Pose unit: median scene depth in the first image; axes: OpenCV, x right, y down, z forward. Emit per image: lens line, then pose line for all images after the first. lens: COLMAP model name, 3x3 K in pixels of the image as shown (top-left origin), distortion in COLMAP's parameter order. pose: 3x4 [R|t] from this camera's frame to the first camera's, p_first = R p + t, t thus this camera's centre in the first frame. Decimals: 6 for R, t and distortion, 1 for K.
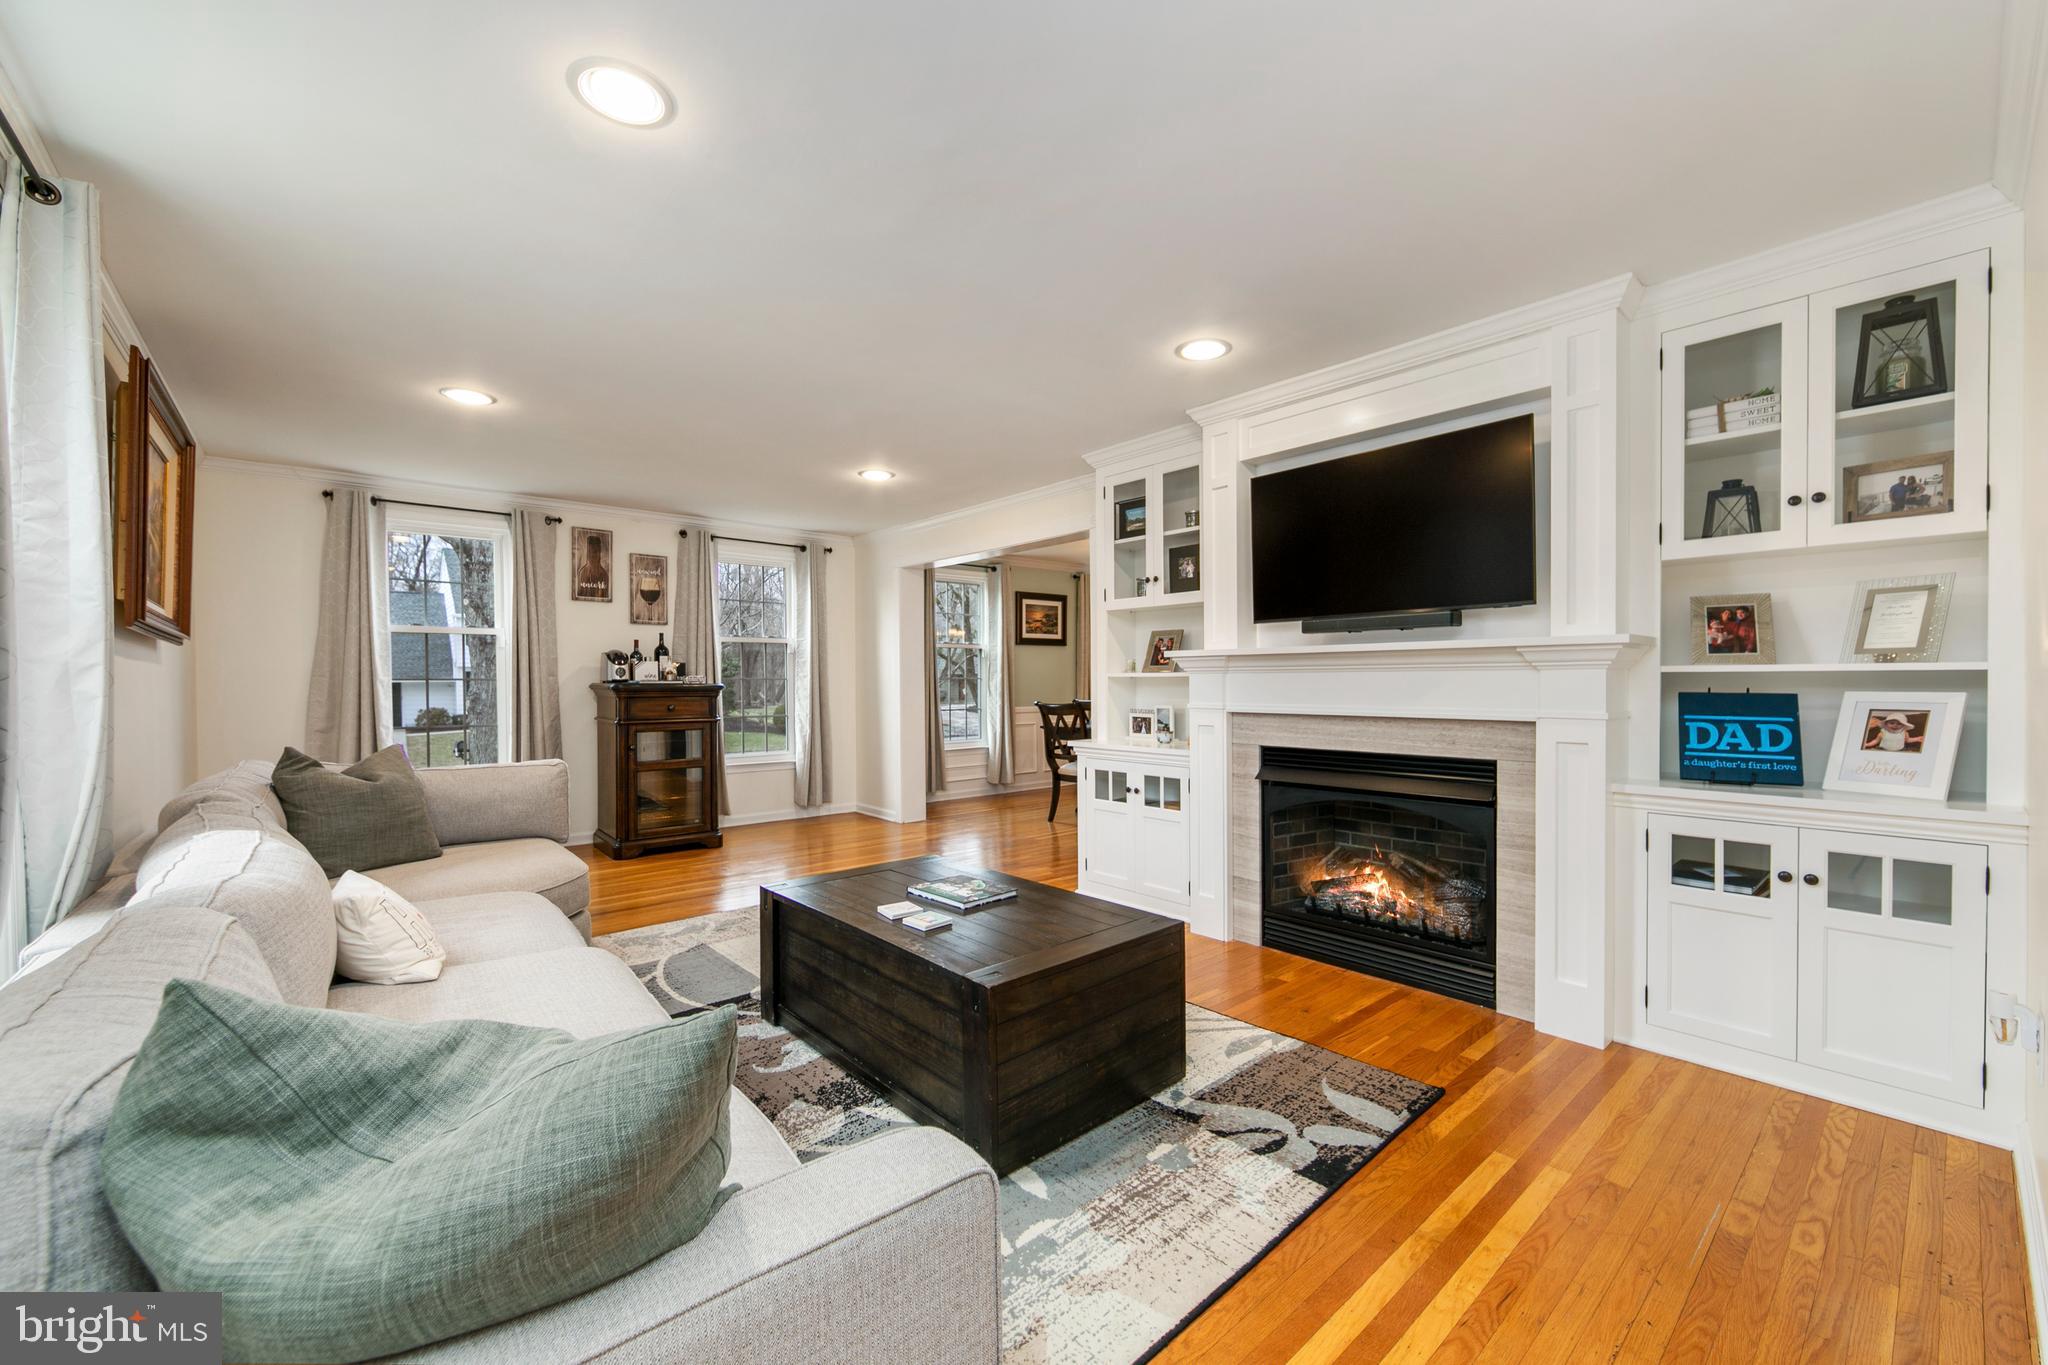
lens RADIAL K [[808.0, 0, 1033.1], [0, 808.0, 690.4], [0, 0, 1]] dist [-0.002647, 0.001118]
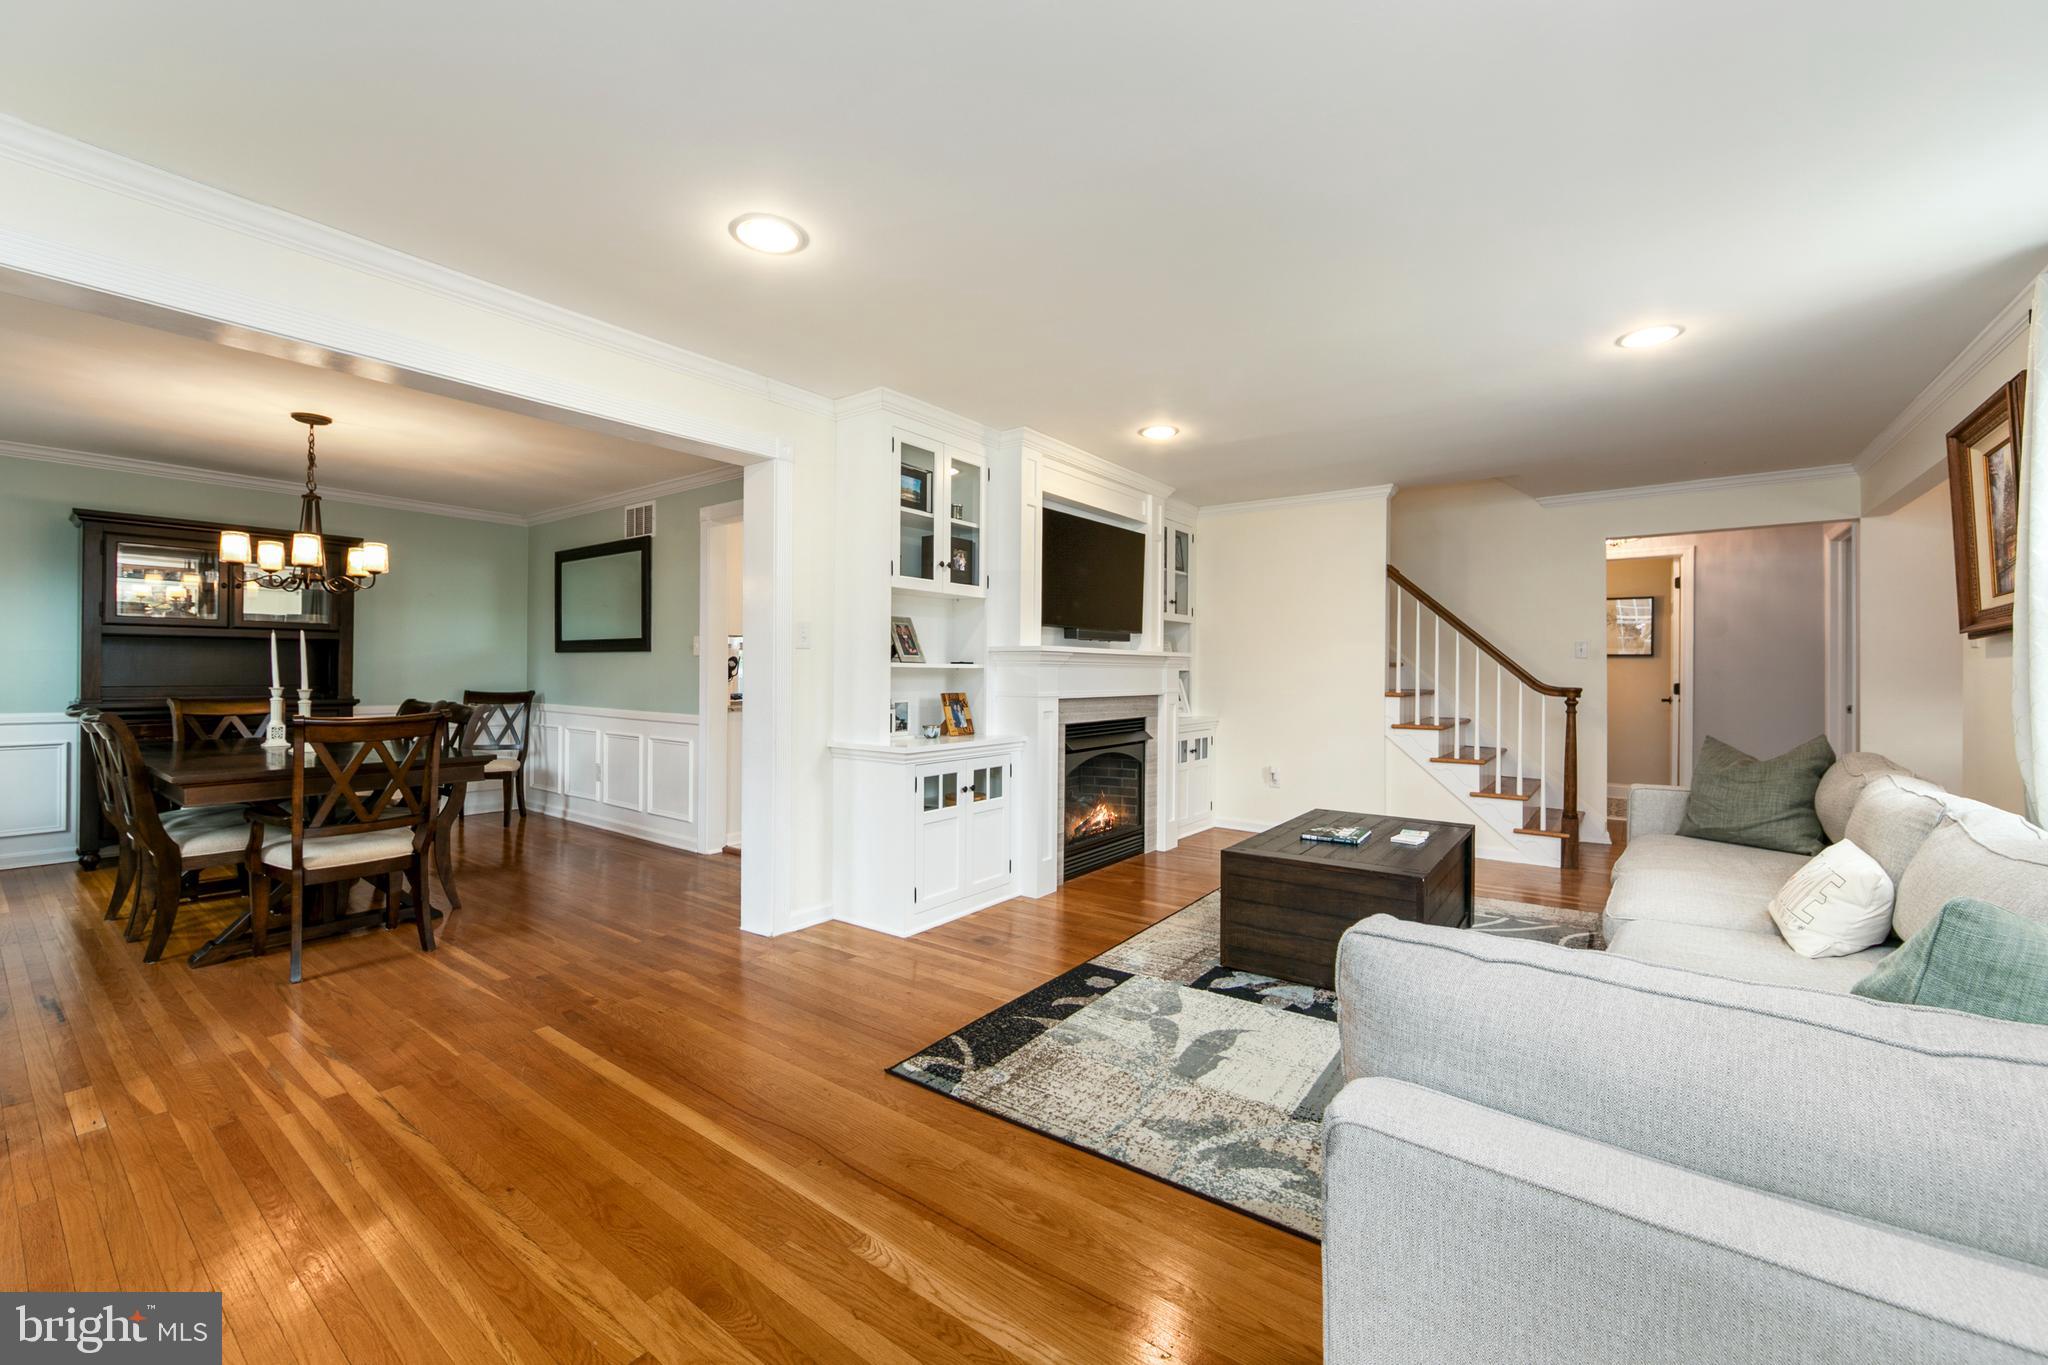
lens RADIAL K [[808.0, 0, 1045.4], [0, 808.0, 688.4], [0, 0, 1]] dist [-0.002647, 0.001118]
pose [[-0.239745, 0.009188, 0.970792, -0.898789], [0.028344, 0.999595, -0.002461, 0.014265], [-0.970422, 0.026926, -0.239908, 1.271162]]
